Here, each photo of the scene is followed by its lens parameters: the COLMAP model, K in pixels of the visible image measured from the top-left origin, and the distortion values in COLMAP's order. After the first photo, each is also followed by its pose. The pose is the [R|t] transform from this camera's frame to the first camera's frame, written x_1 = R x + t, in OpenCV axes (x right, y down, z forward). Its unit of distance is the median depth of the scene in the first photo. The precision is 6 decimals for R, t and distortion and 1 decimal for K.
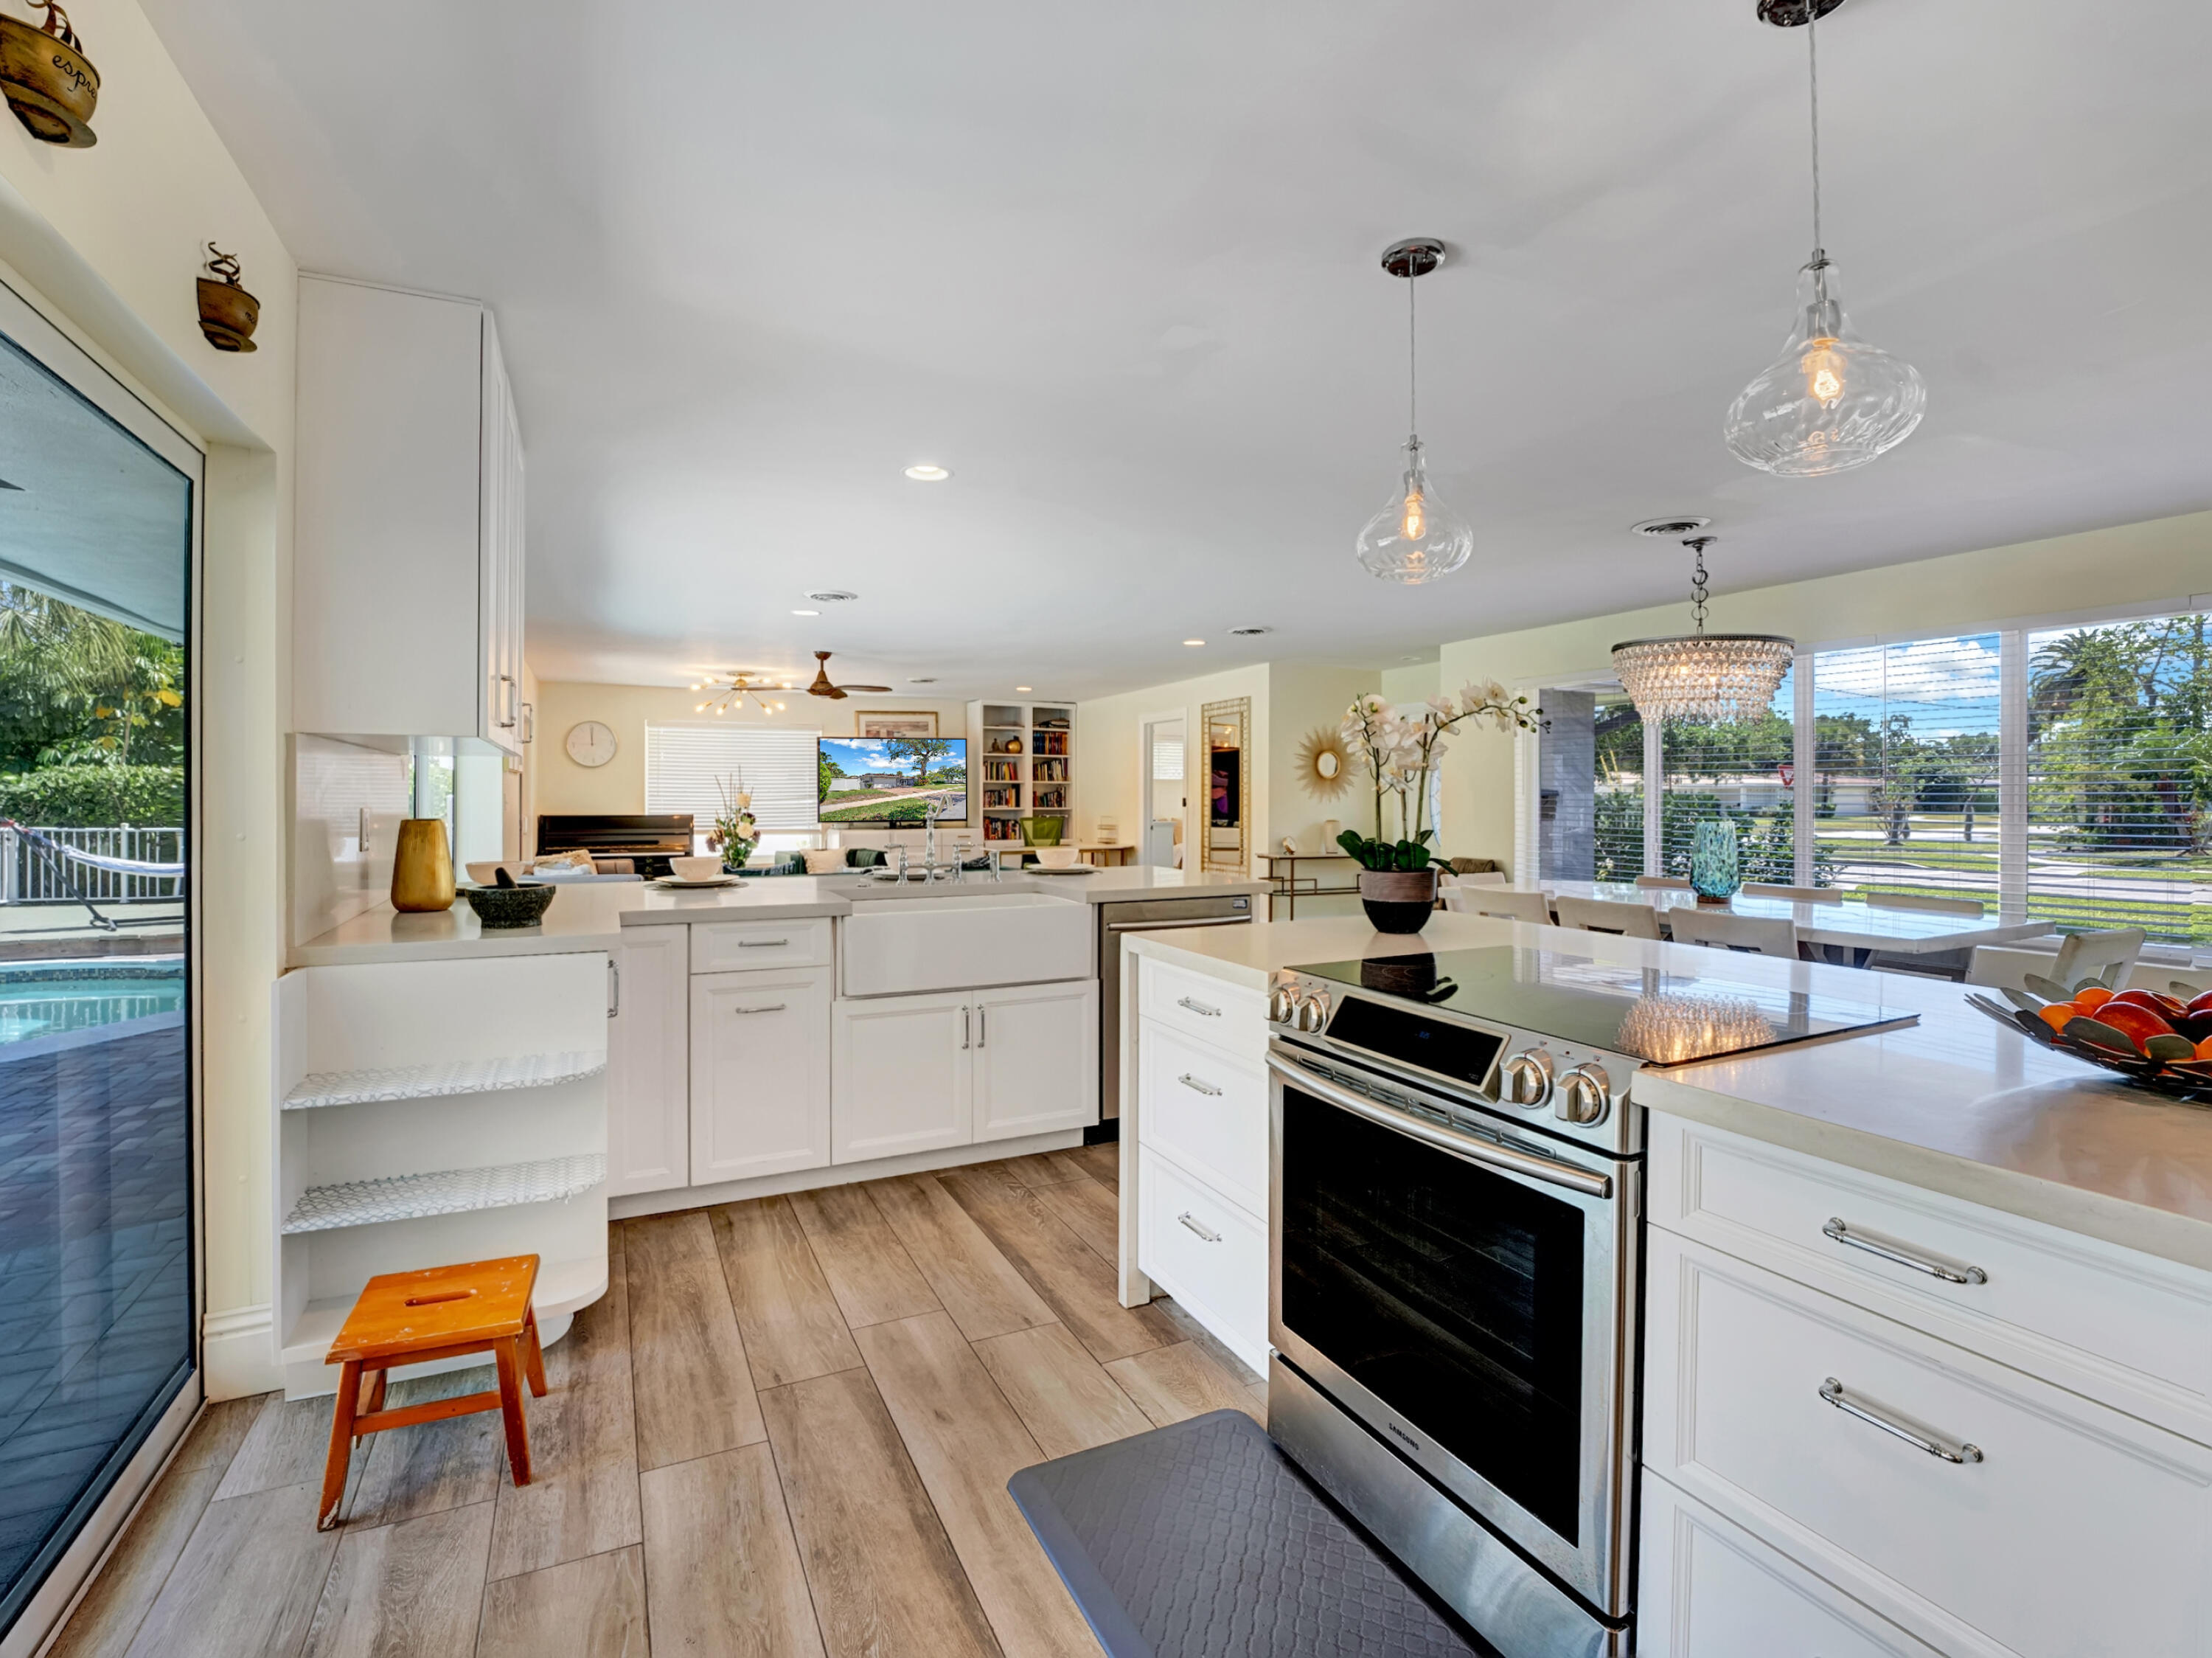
lens RADIAL K [[1030.9, 0, 1106.0], [0, 1030.9, 829.0], [0, 0, 1]] dist [-0.002397, -0.007036]
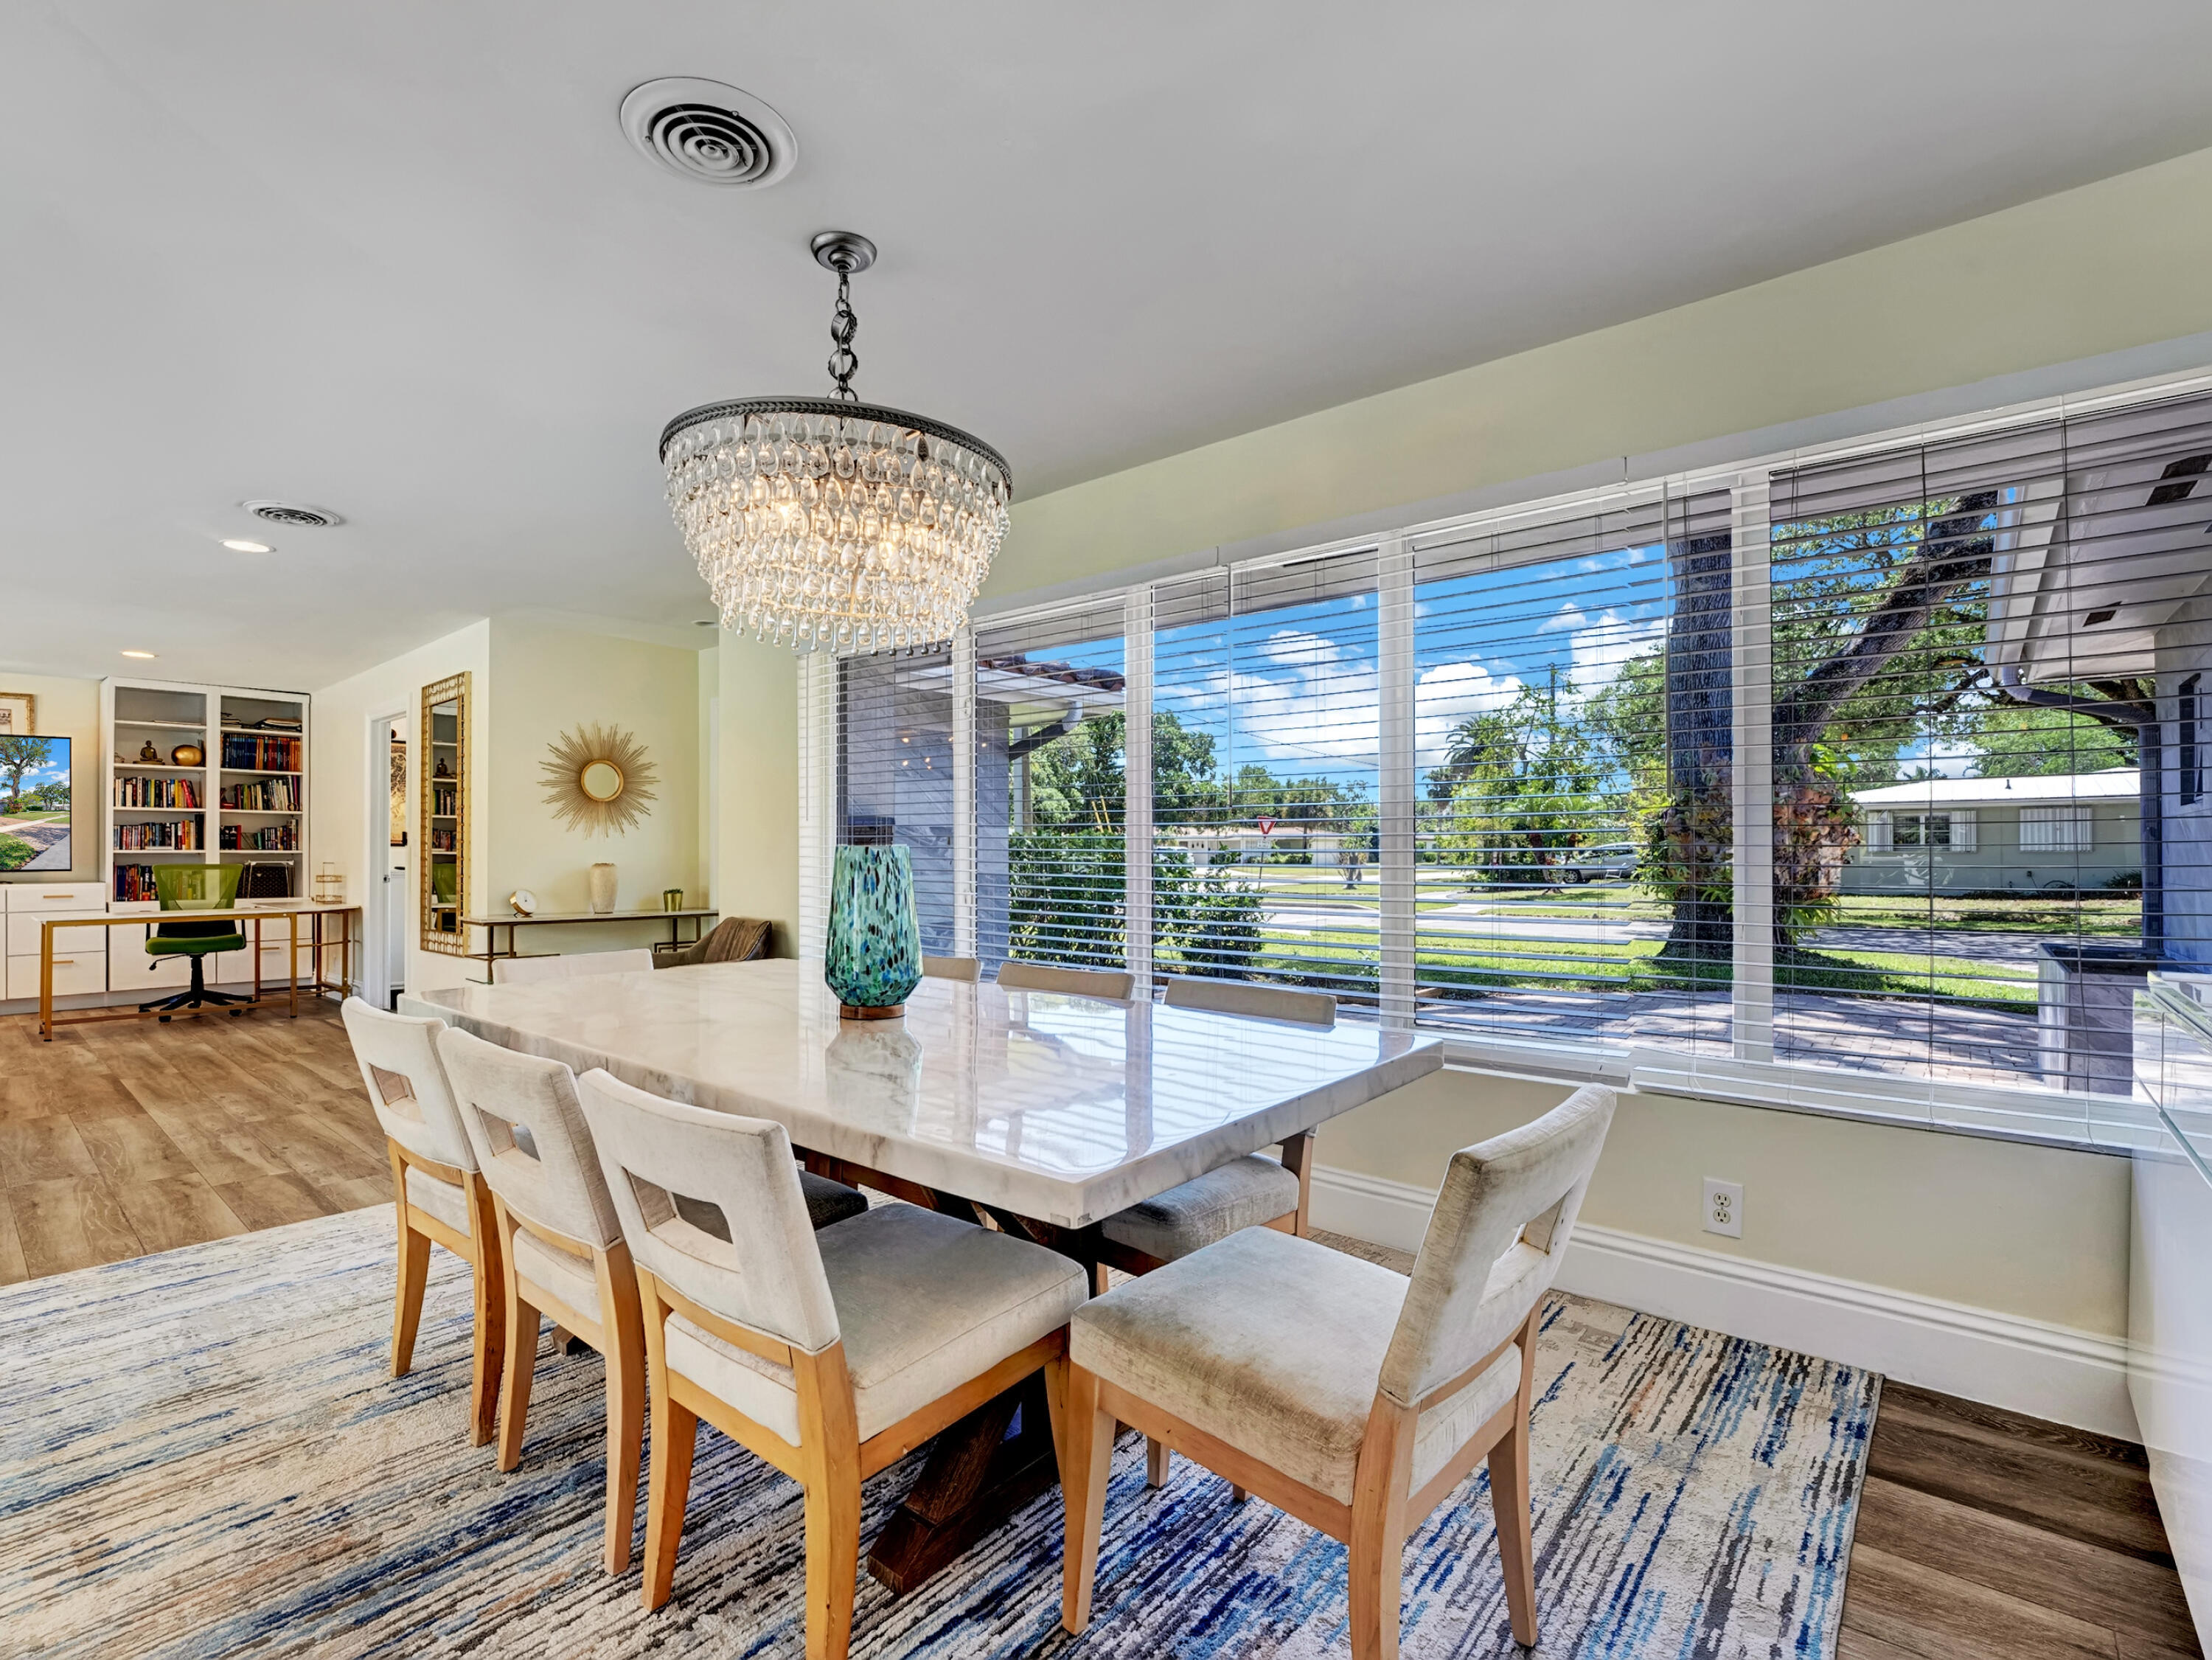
lens RADIAL K [[1030.9, 0, 1106.0], [0, 1030.9, 830.0], [0, 0, 1]] dist [-0.002397, -0.007036]
pose [[0.915801, 0.008387, 0.401545, 0.179399], [0.011748, 0.998795, -0.047656, 0.003695], [-0.401460, 0.048361, 0.914599, 0.190354]]
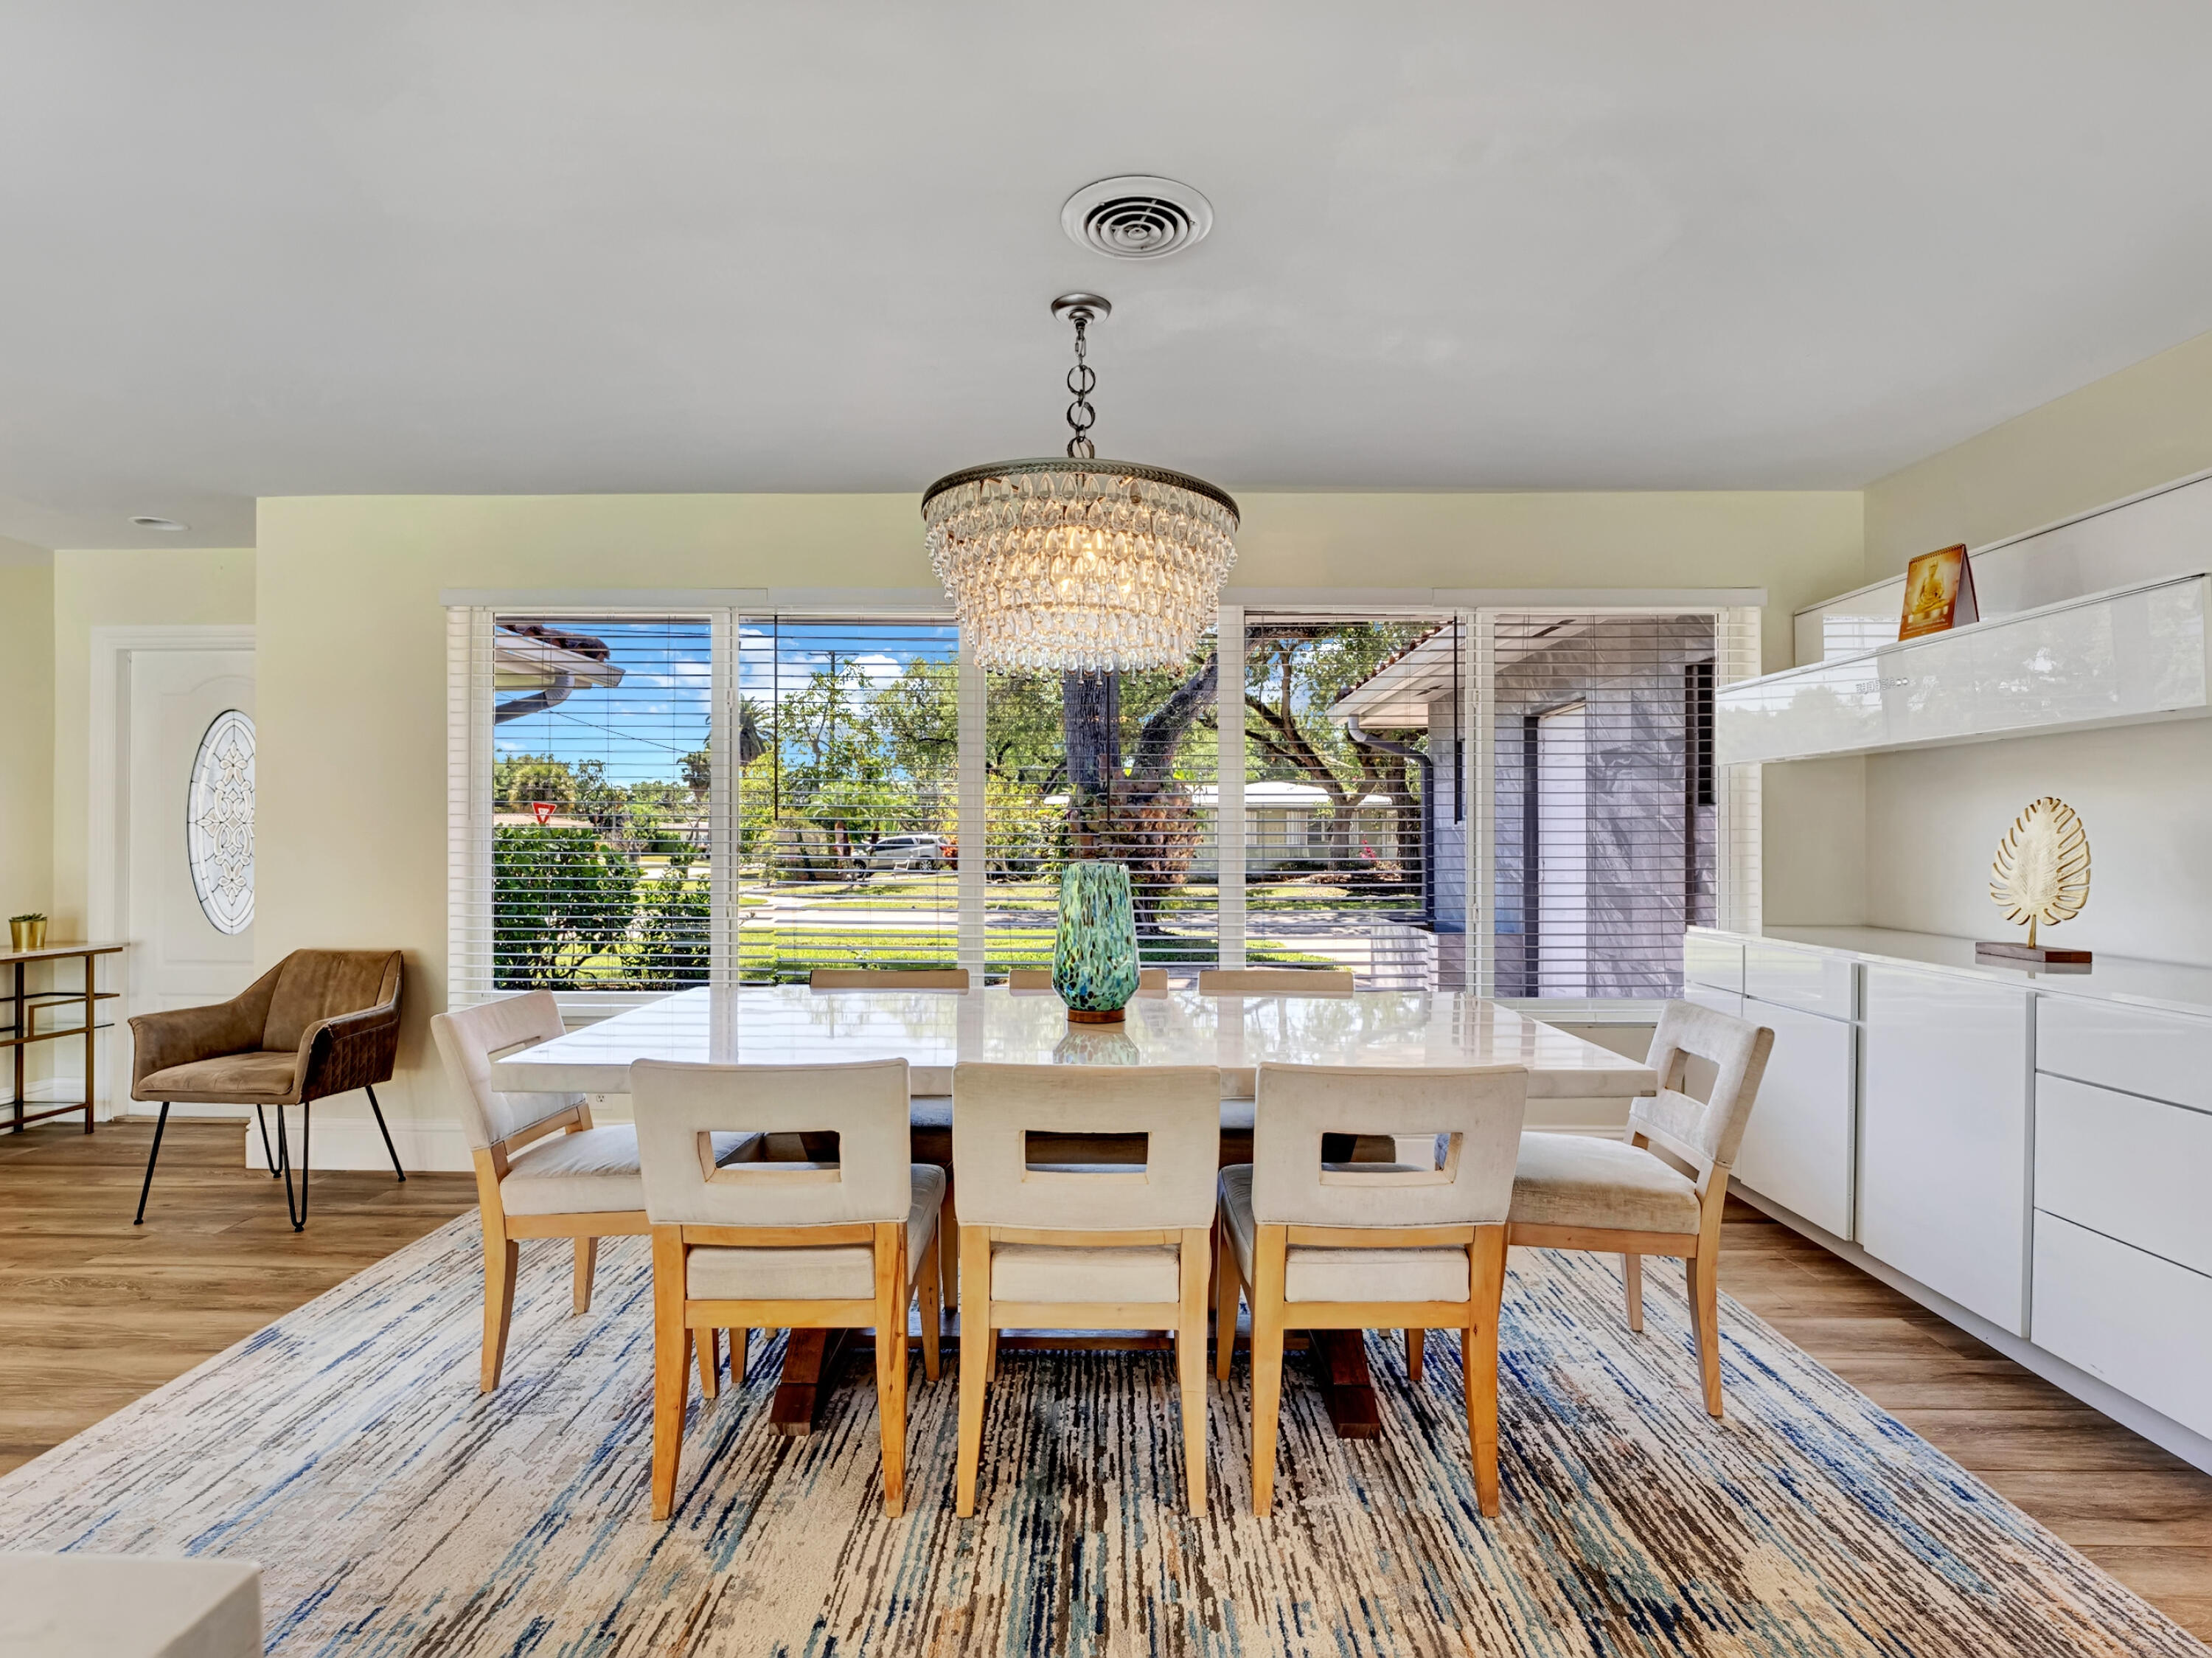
lens RADIAL K [[1109.4, 0, 1106.0], [0, 1109.4, 829.0], [0, 0, 1]] dist [-0.016117, -0.000670]
pose [[0.446870, 0.009270, 0.894551, 0.035634], [0.027161, 0.999345, -0.023924, -0.004055], [-0.894187, 0.034988, 0.446325, 0.271193]]
